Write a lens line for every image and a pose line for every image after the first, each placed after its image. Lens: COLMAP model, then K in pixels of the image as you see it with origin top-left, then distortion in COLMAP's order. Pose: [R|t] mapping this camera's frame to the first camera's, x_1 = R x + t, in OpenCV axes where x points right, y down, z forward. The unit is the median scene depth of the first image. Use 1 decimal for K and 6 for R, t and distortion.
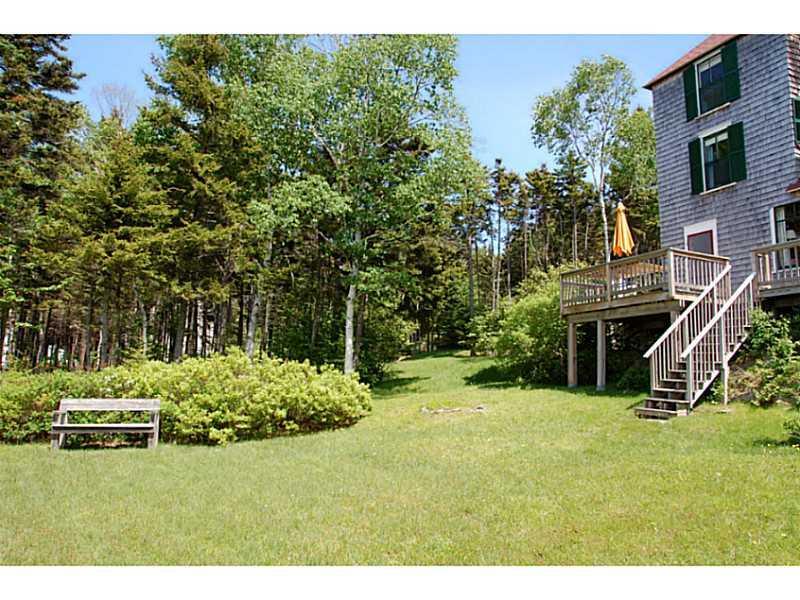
lens RADIAL K [[614.9, 0, 401.6], [0, 614.9, 301.8], [0, 0, 1]] dist [-0.037036, 0.018123]
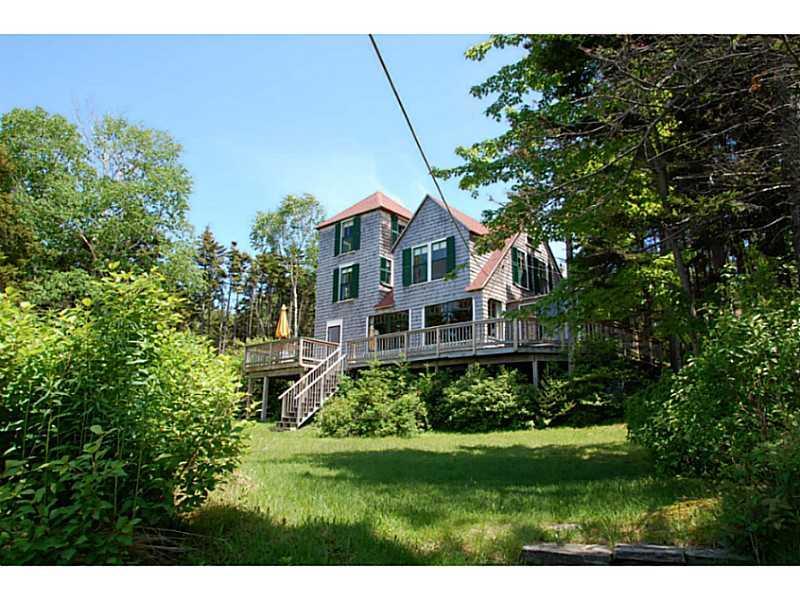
lens RADIAL K [[614.9, 0, 397.3], [0, 614.9, 294.7], [0, 0, 1]] dist [-0.037036, 0.018123]
pose [[0.920315, 0.092771, 0.380019, 0.009240], [-0.052833, 0.992048, -0.114231, -0.016128], [-0.387595, 0.085051, 0.917898, -0.563817]]
